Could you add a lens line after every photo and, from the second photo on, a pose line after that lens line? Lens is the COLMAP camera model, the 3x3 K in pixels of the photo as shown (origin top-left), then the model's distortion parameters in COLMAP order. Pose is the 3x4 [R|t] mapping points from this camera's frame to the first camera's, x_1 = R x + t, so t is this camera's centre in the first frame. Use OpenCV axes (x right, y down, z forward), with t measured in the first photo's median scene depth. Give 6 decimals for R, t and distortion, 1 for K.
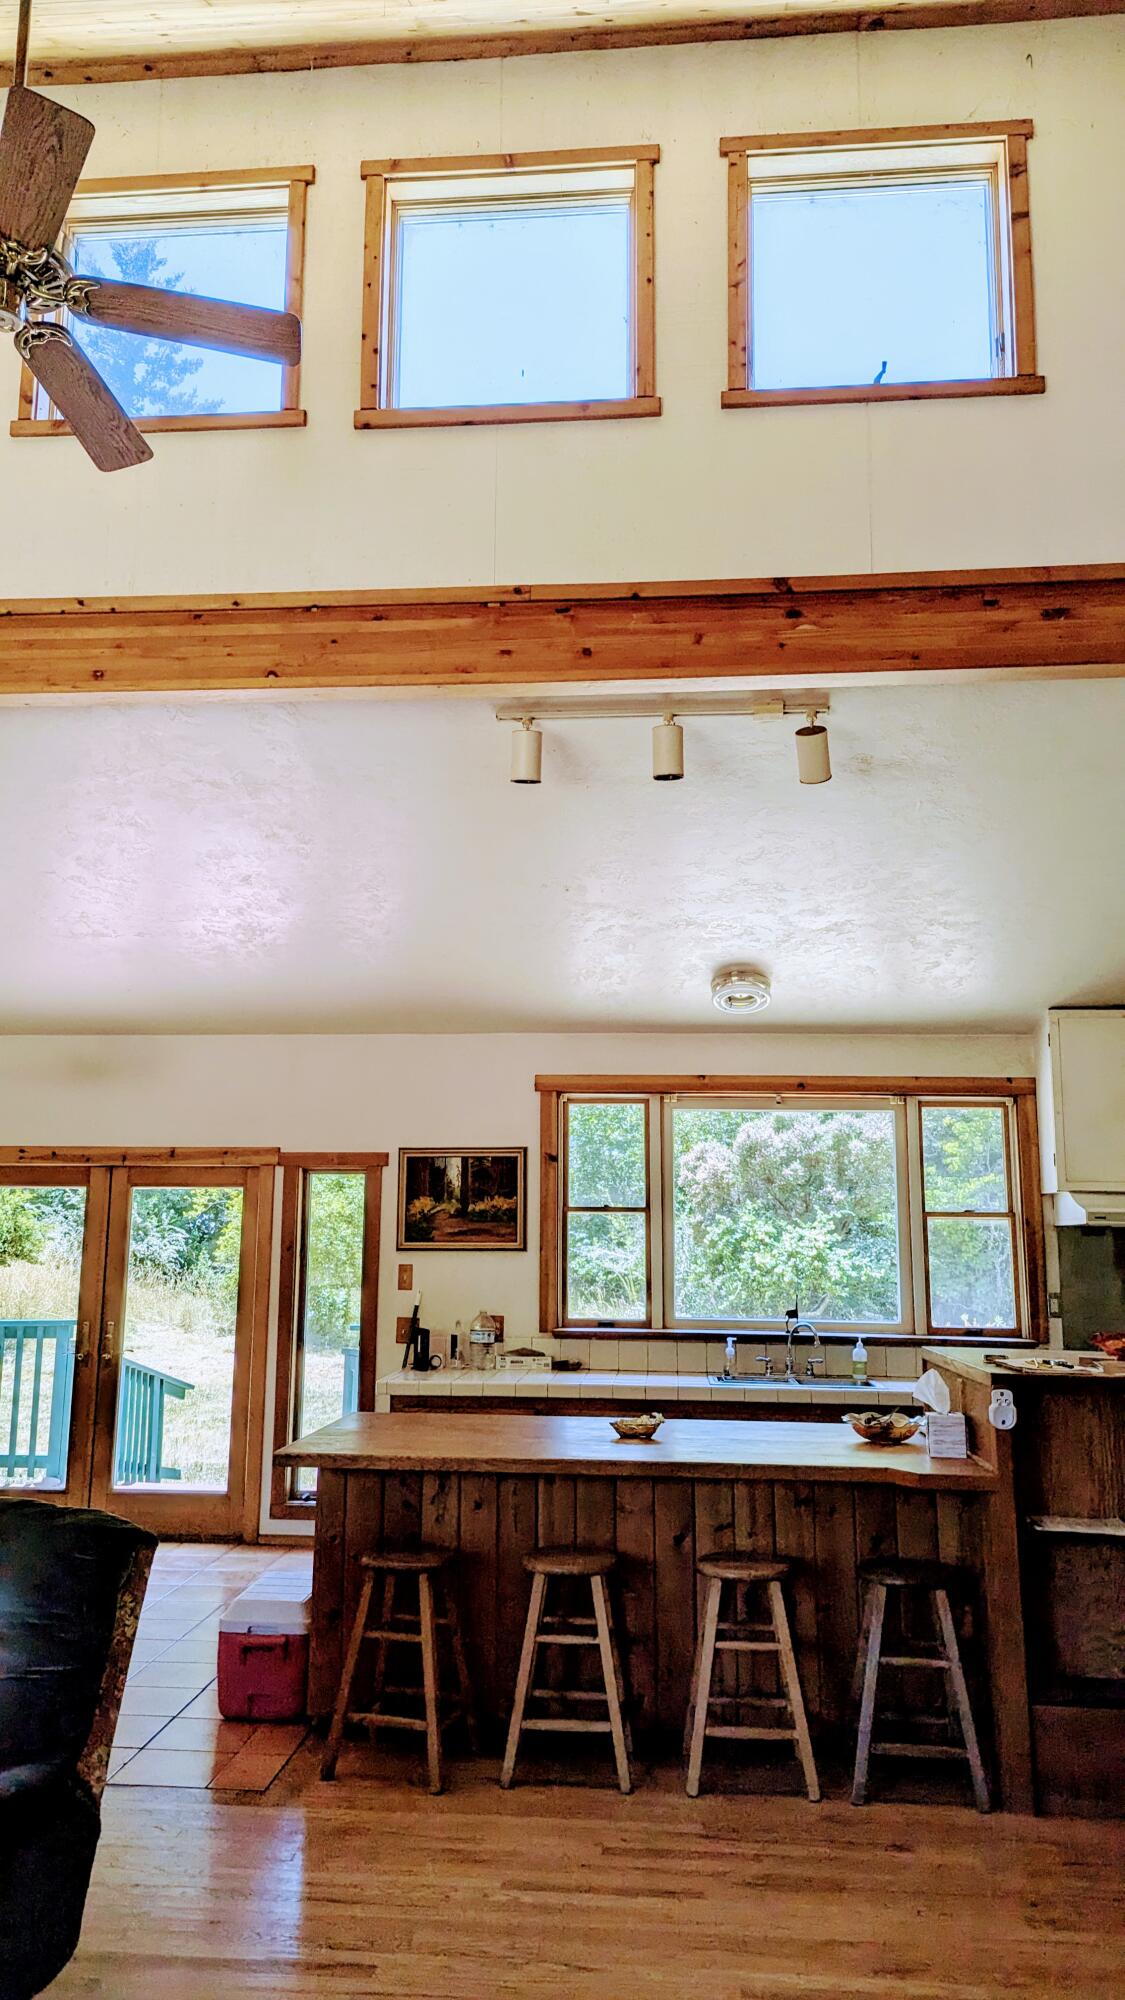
lens RADIAL K [[1494.3, 0, 530.9], [0, 1494.3, 964.1], [0, 0, 1]] dist [0.064973, -0.039849]
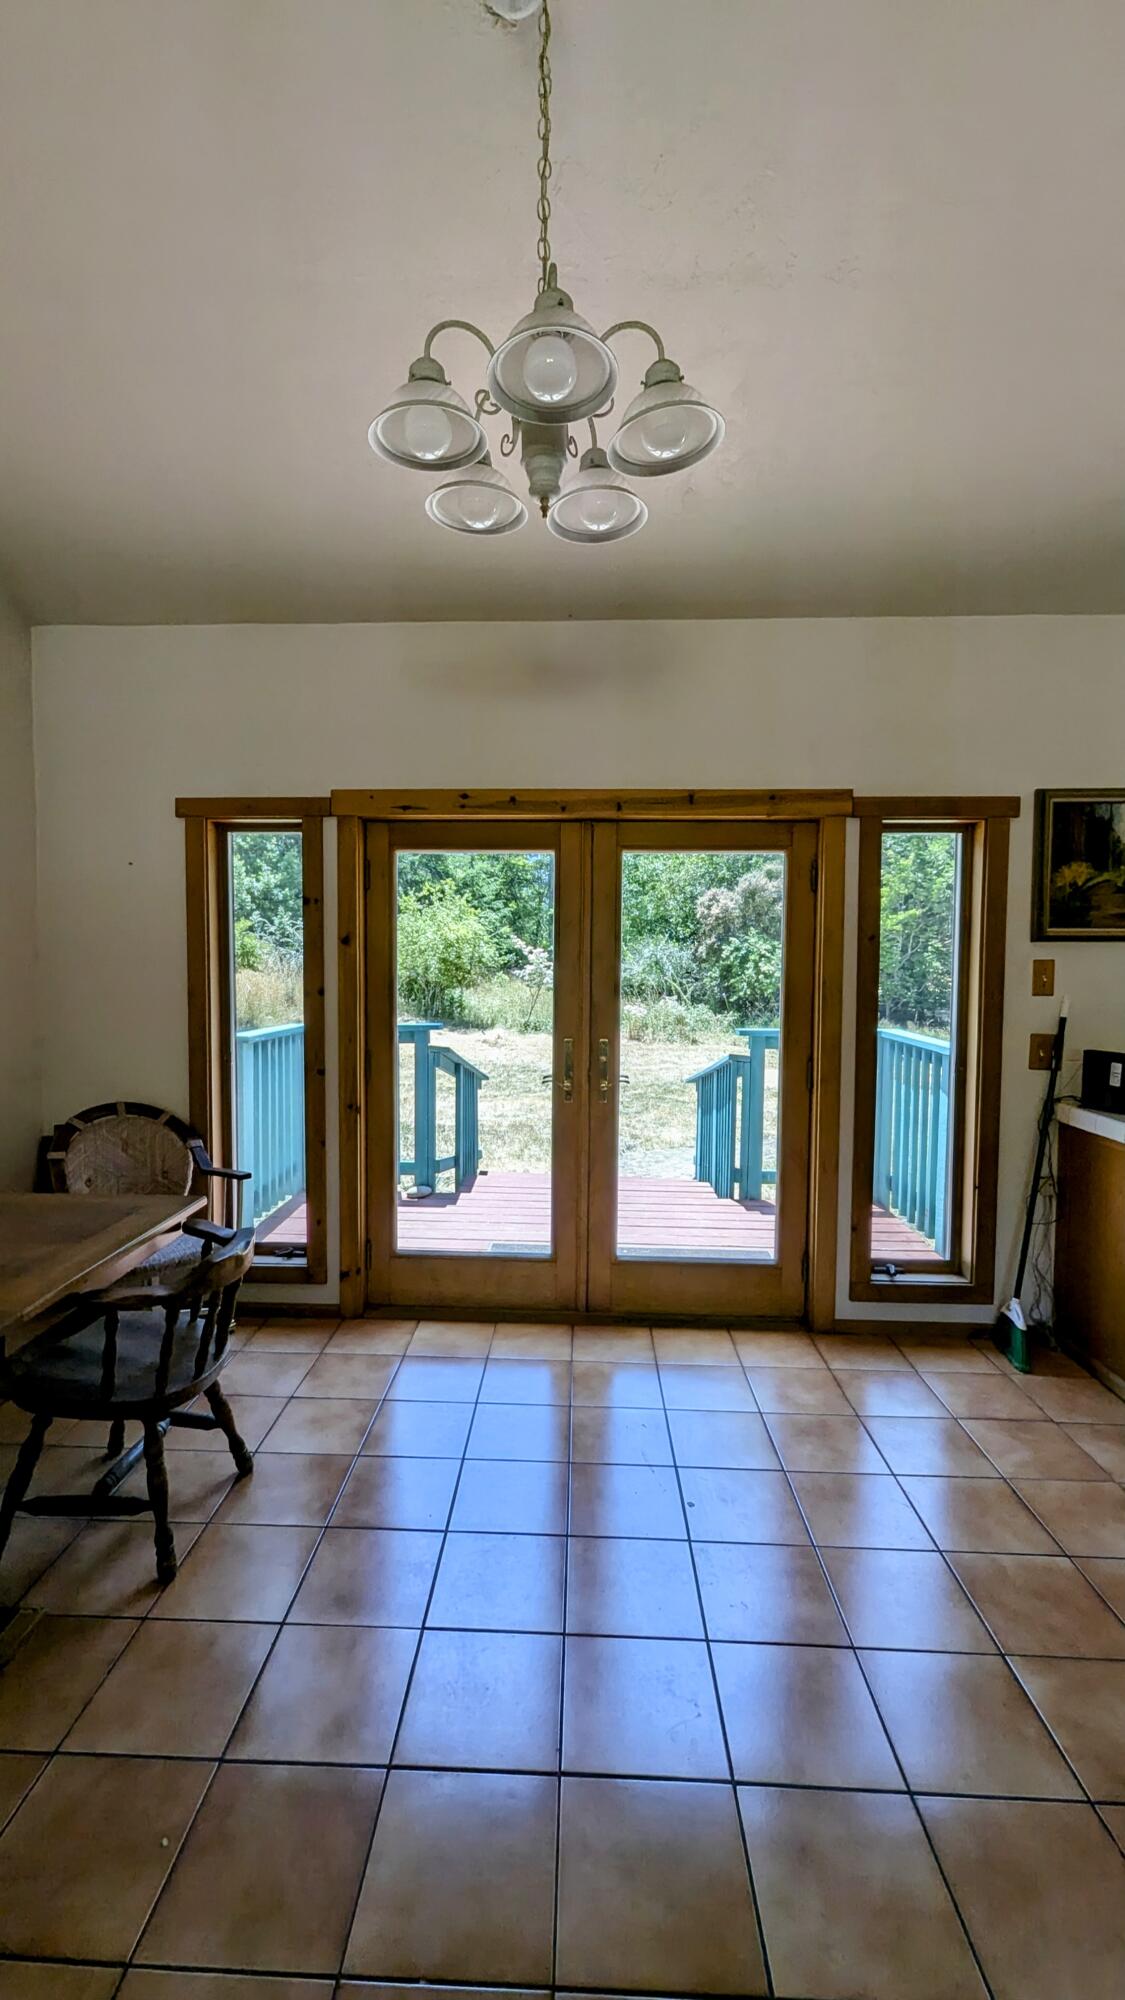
lens RADIAL K [[822.3, 0, 514.6], [0, 822.3, 1017.4], [0, 0, 1]] dist [-0.001998, 0.000374]
pose [[0.999005, -0.005764, 0.044215, -0.123923], [-0.005369, 0.968845, 0.247611, 0.048306], [-0.044264, -0.247602, 0.967850, 0.230856]]
